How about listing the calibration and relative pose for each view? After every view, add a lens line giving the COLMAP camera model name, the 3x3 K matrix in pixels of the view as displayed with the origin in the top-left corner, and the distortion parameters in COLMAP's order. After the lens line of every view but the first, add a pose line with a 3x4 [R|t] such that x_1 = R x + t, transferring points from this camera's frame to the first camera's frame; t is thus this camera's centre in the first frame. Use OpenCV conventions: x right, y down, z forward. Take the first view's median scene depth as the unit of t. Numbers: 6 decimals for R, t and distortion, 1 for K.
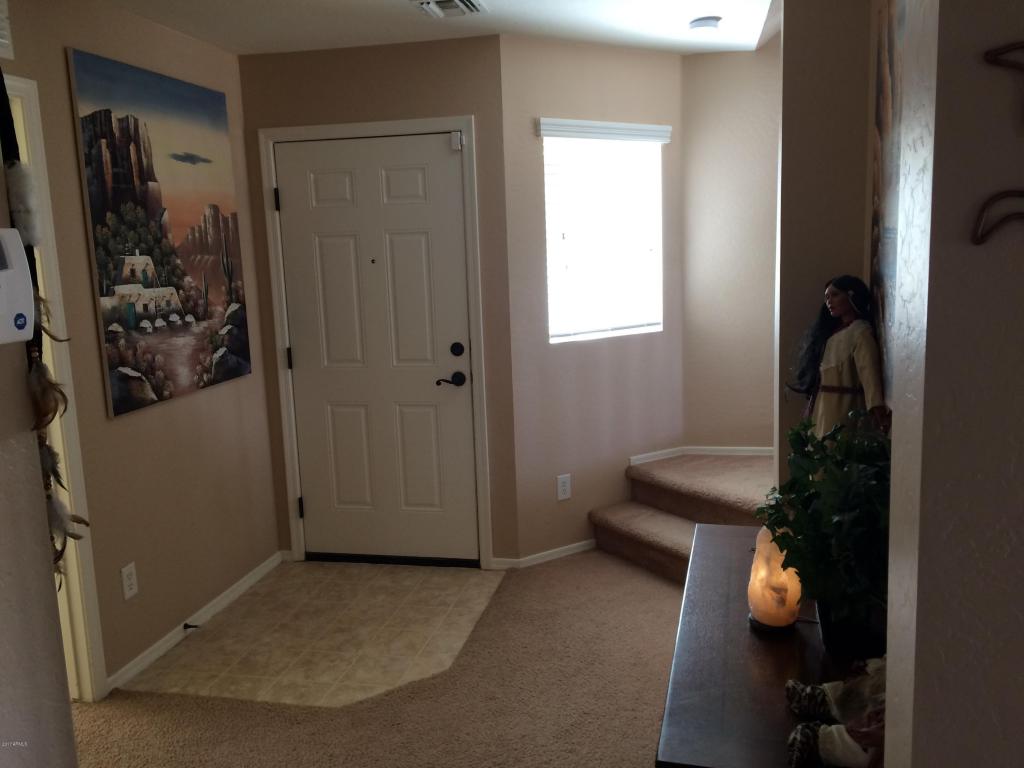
lens RADIAL K [[874.1, 0, 515.2], [0, 874.1, 388.6], [0, 0, 1]] dist [0.080565, -0.106036]
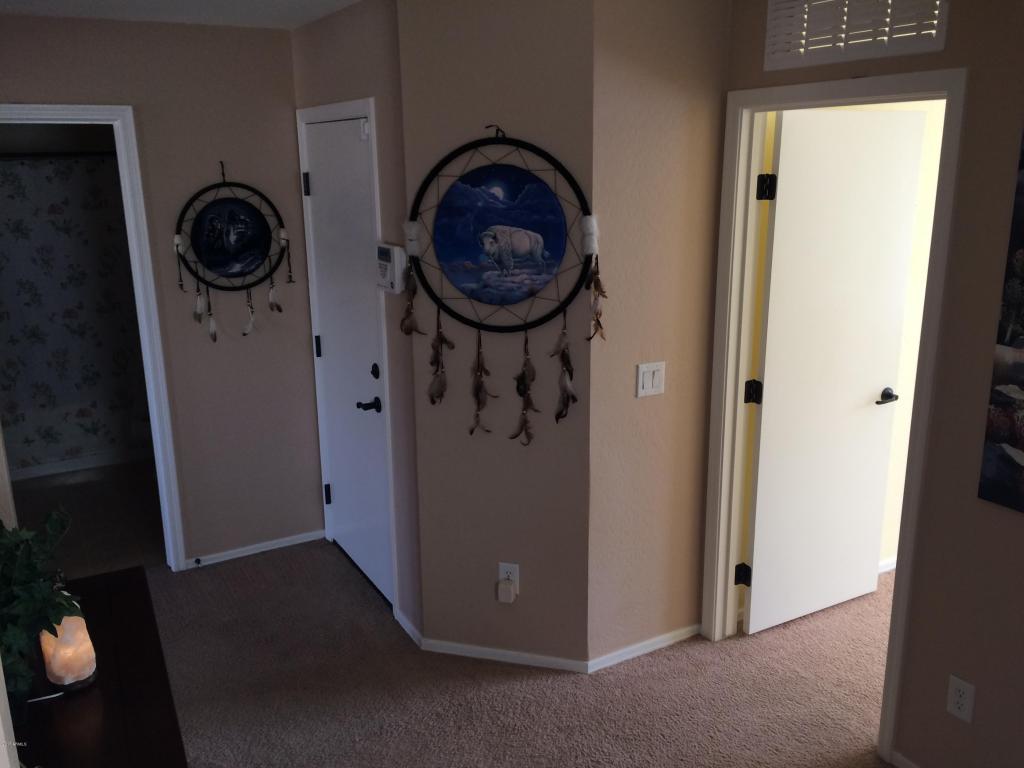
lens RADIAL K [[874.1, 0, 517.0], [0, 874.1, 385.6], [0, 0, 1]] dist [0.080565, -0.106036]
pose [[-0.757085, 0.208978, -0.618991, 0.242564], [-0.069681, 0.916227, 0.394554, -0.267854], [0.649590, 0.341843, -0.679100, 0.998808]]
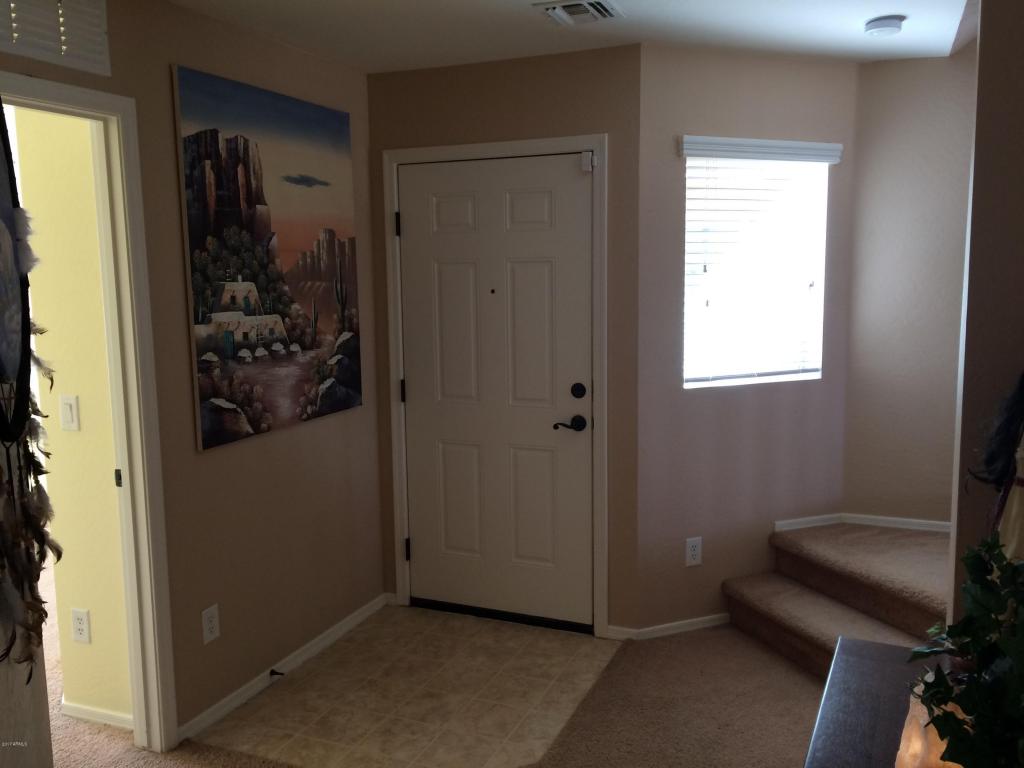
lens RADIAL K [[874.1, 0, 511.6], [0, 874.1, 388.3], [0, 0, 1]] dist [0.080565, -0.106036]
pose [[0.981087, 0.047966, -0.187528, 0.038085], [-0.052710, 0.998402, -0.020391, -0.026721], [0.186250, 0.029890, 0.982048, 0.105243]]
